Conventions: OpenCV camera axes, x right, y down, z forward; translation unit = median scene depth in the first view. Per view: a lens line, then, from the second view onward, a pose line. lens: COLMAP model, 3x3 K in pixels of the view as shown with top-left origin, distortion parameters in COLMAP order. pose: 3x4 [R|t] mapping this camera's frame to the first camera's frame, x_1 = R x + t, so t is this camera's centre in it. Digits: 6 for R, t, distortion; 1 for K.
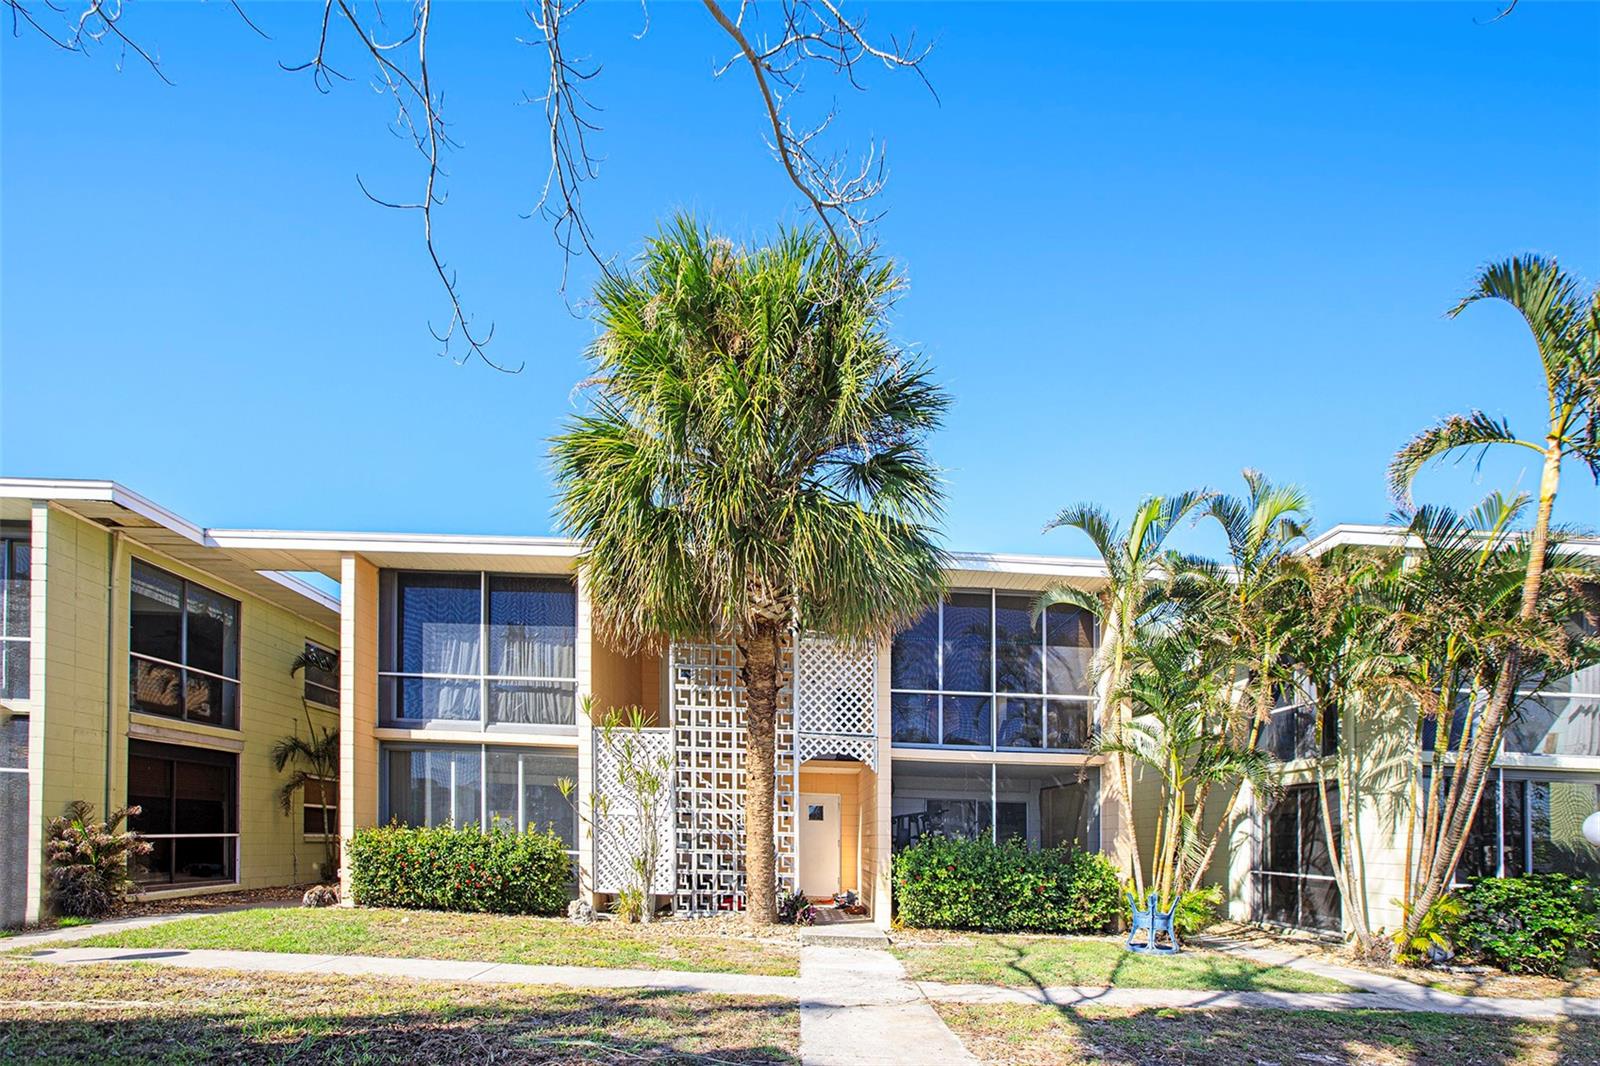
lens RADIAL K [[765.1, 0, 800.0], [0, 765.1, 533.0], [0, 0, 1]] dist [-0.028366, 0.000031]
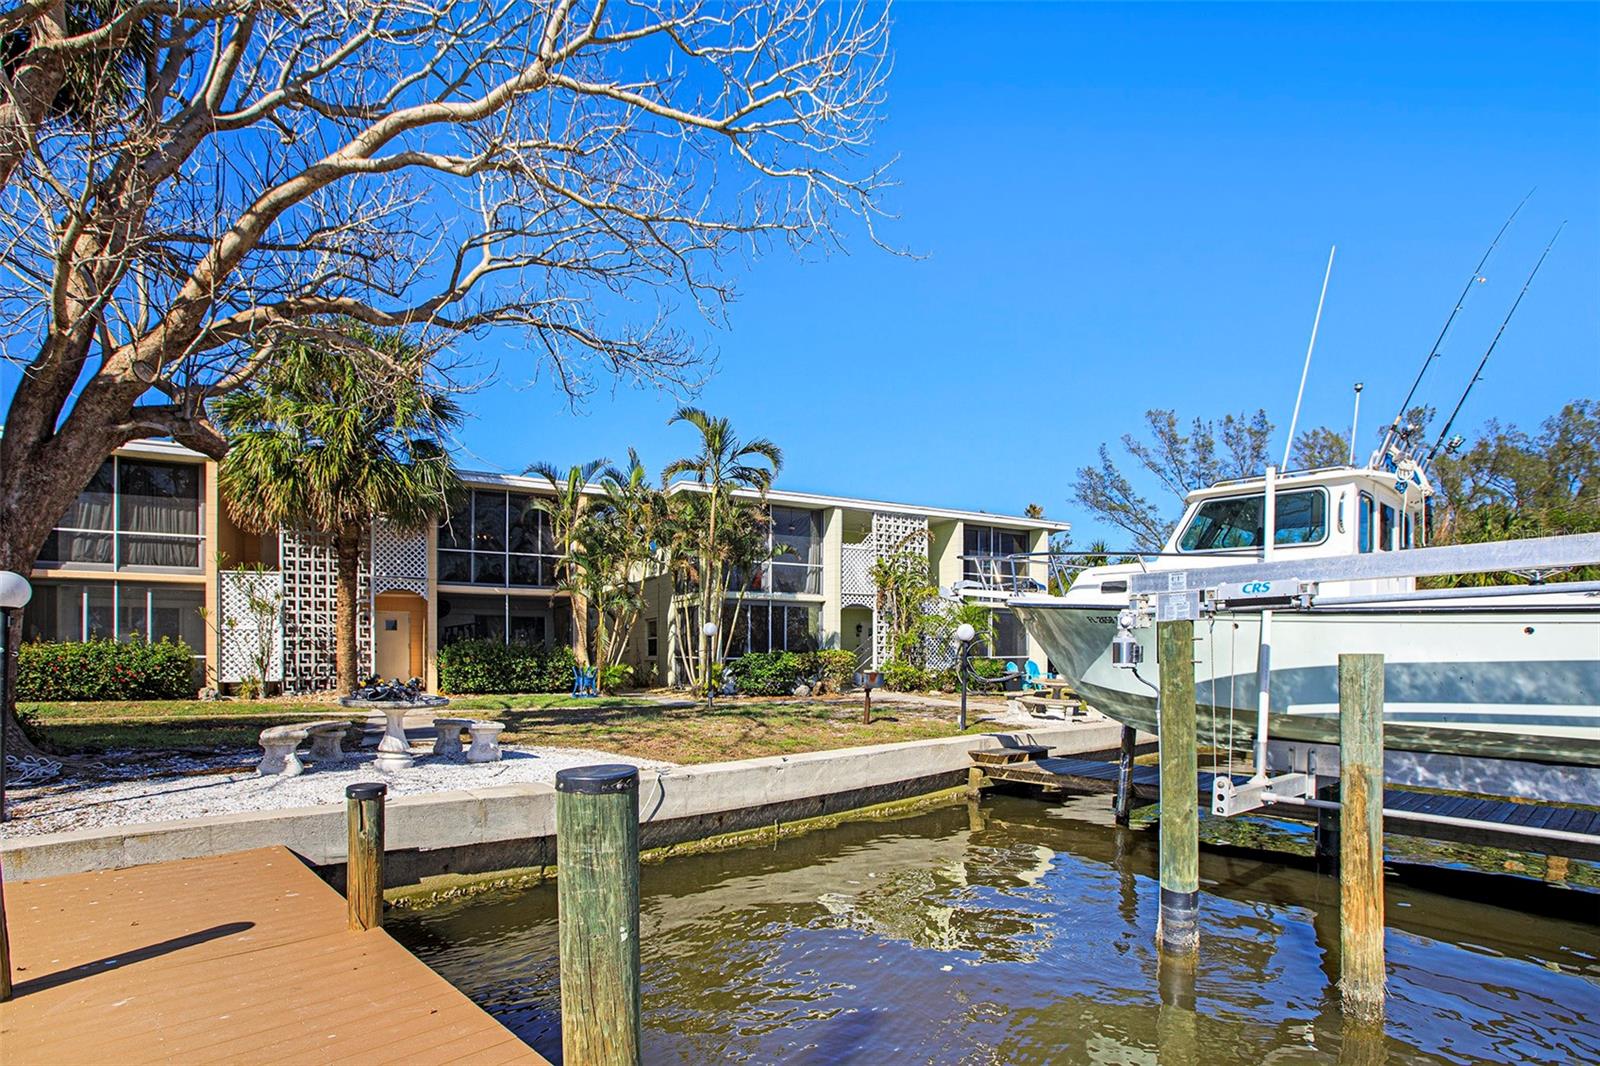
lens RADIAL K [[755.9, 0, 666.6], [0, 755.9, 565.6], [0, 0, 1]] dist [-0.025205, 0.029442]
pose [[0.937485, 0.011906, 0.347821, 0.020448], [-0.106931, 0.960925, 0.255320, -0.189265], [-0.331190, -0.276552, 0.902127, -0.502418]]
